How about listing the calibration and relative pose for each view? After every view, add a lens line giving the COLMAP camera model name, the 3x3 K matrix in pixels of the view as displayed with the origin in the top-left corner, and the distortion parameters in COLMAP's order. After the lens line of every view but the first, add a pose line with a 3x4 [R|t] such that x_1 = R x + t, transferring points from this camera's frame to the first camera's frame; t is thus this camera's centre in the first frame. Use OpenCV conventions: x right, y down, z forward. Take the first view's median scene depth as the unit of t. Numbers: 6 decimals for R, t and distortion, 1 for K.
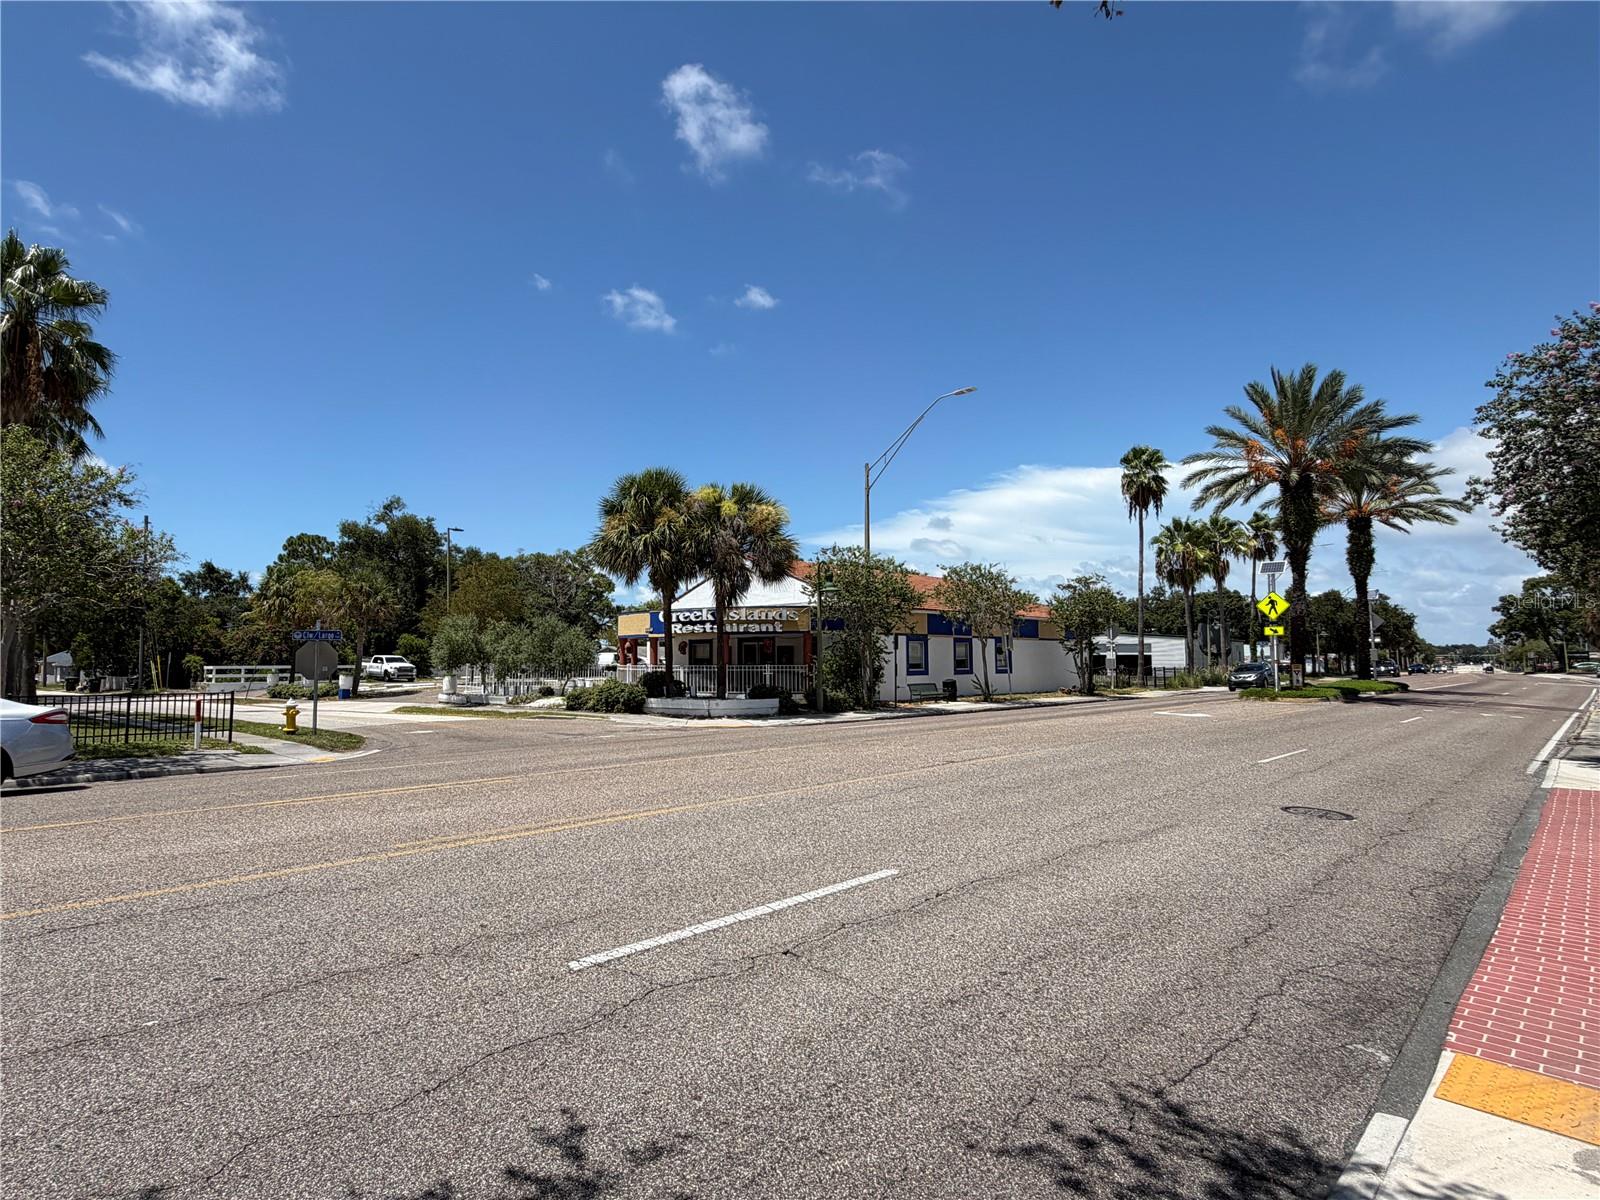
lens RADIAL K [[923.9, 0, 800.0], [0, 923.9, 600.0], [0, 0, 1]] dist [0.000937, 0.000436]
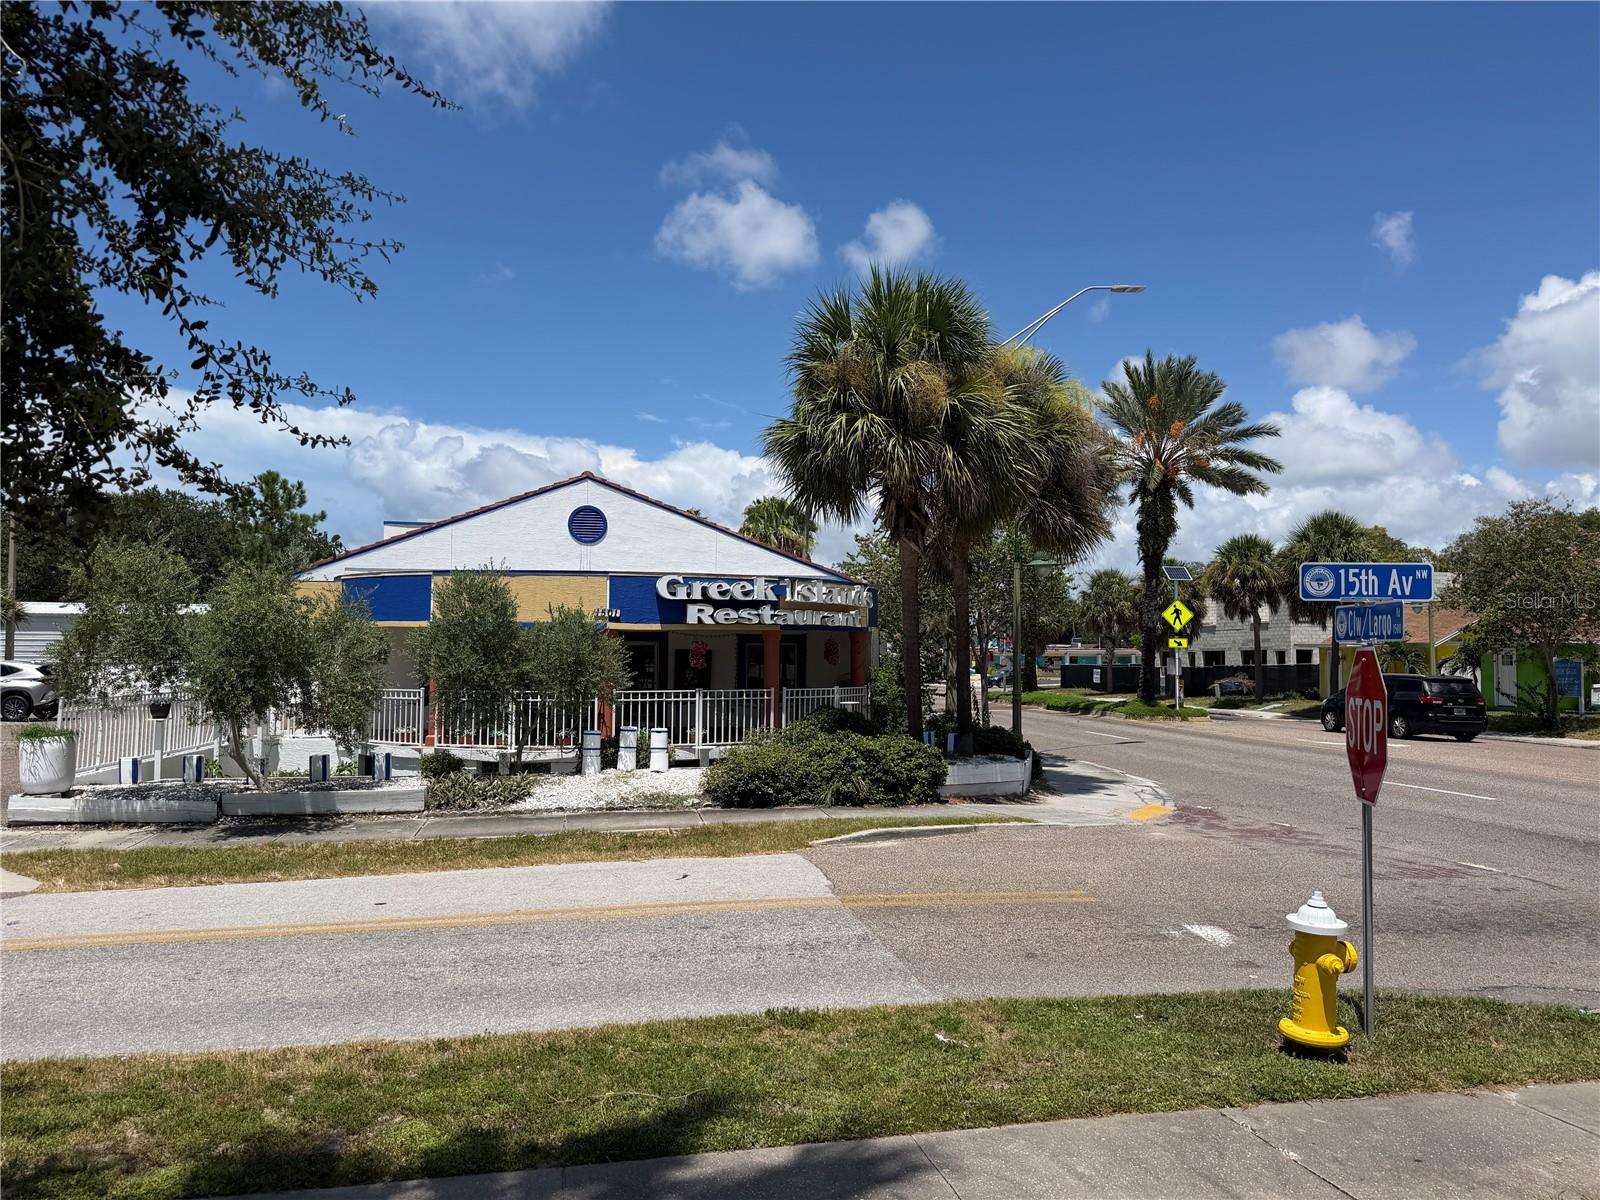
lens RADIAL K [[1118.2, 0, 800.0], [0, 1118.2, 600.0], [0, 0, 1]] dist [0.121864, -0.163868]
pose [[0.602965, 0.048530, 0.796290, -0.569259], [-0.061143, 0.998023, -0.014525, 0.028949], [-0.795421, -0.039930, 0.604741, 0.608666]]
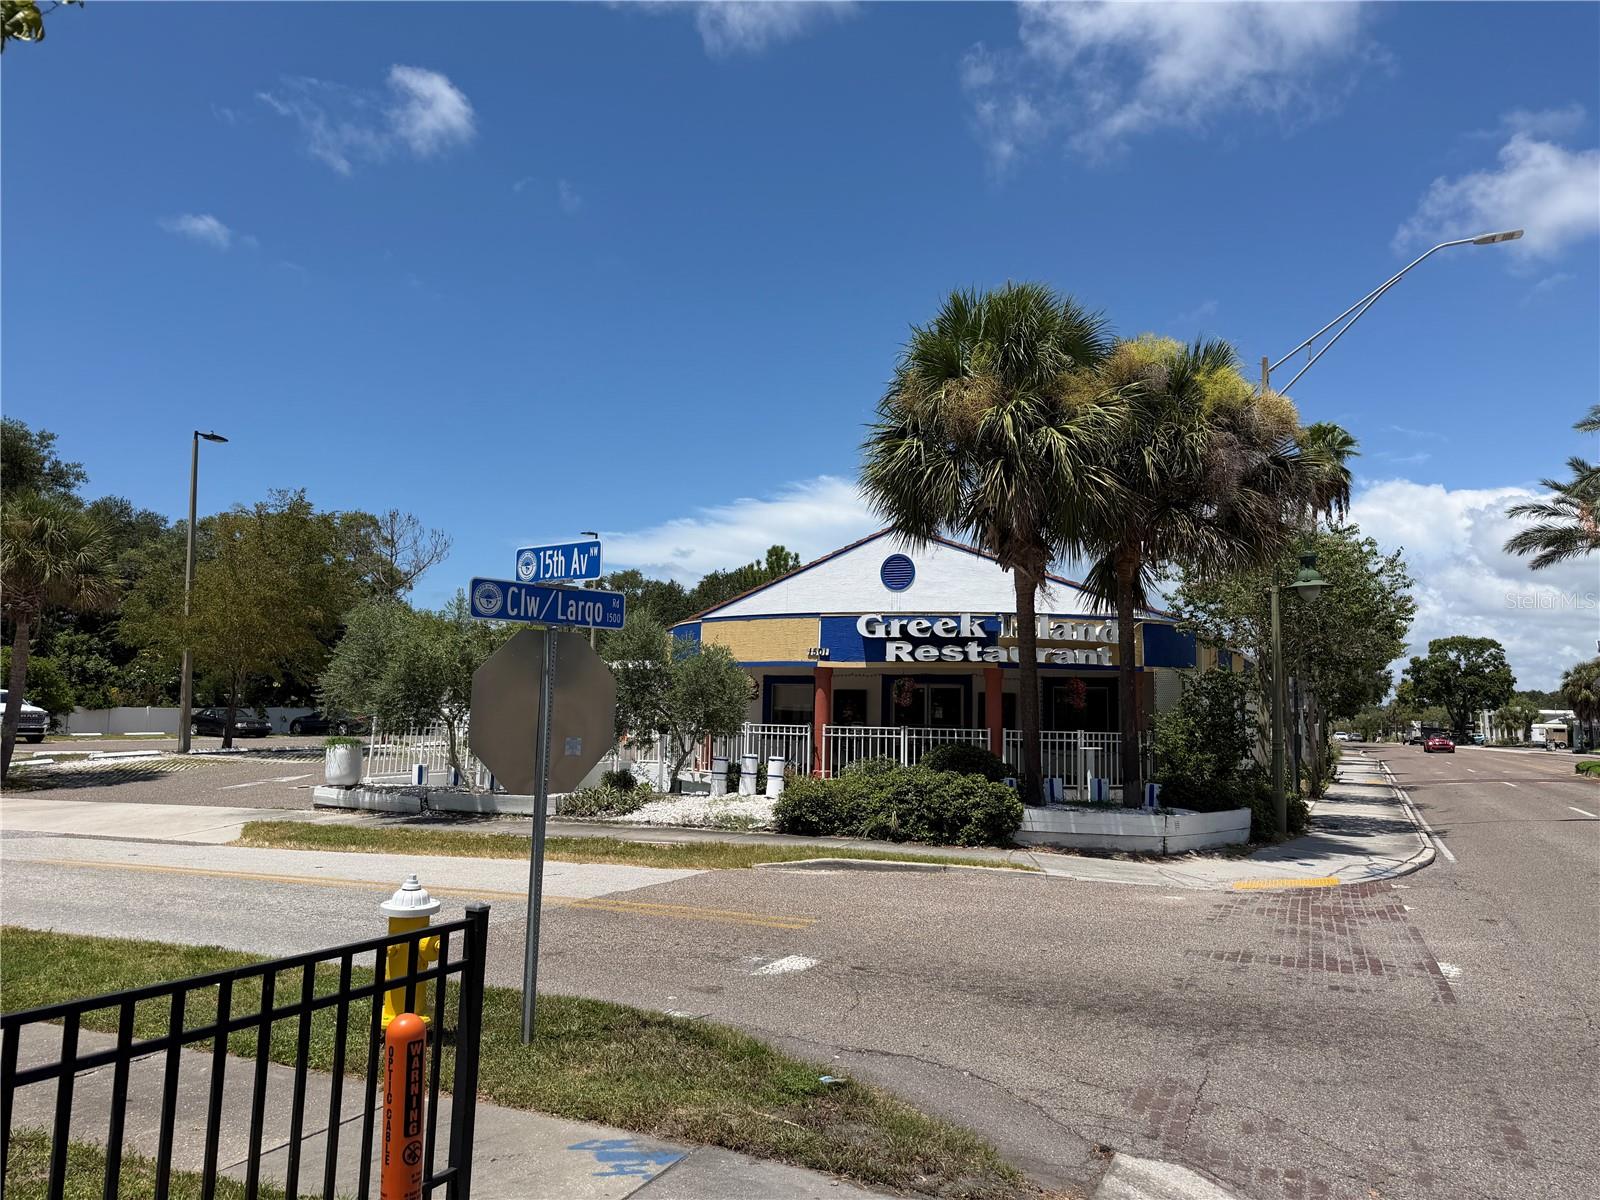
lens RADIAL K [[1176.2, 0, 800.0], [0, 1176.2, 600.0], [0, 0, 1]] dist [0.126664, -0.201838]
pose [[0.938822, 0.053384, 0.340239, -0.396018], [-0.046261, 0.998508, -0.029020, 0.024177], [-0.341280, 0.011505, 0.939891, 0.438020]]
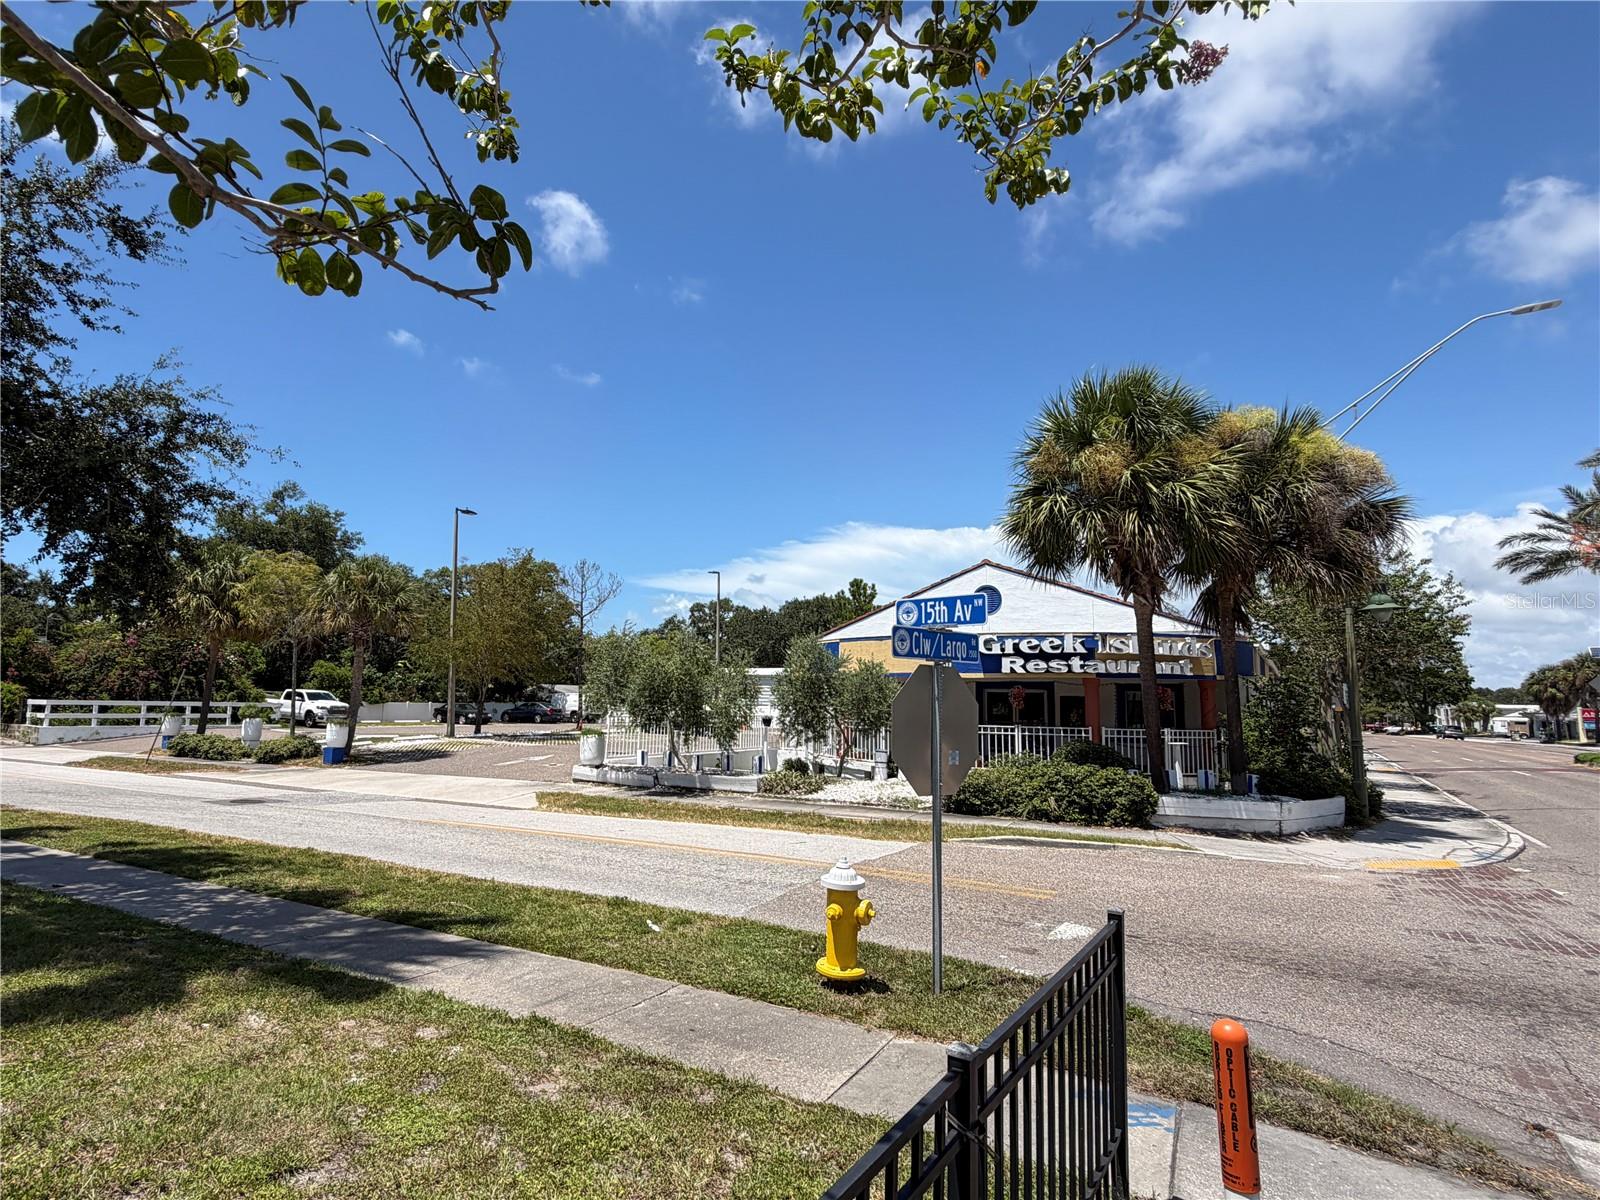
lens RADIAL K [[923.9, 0, 800.0], [0, 923.9, 600.0], [0, 0, 1]] dist [0.000937, 0.000436]
pose [[0.983051, 0.045882, 0.177495, -0.381321], [-0.037322, 0.997987, -0.051275, 0.024745], [-0.179491, 0.043782, 0.982785, 0.431881]]
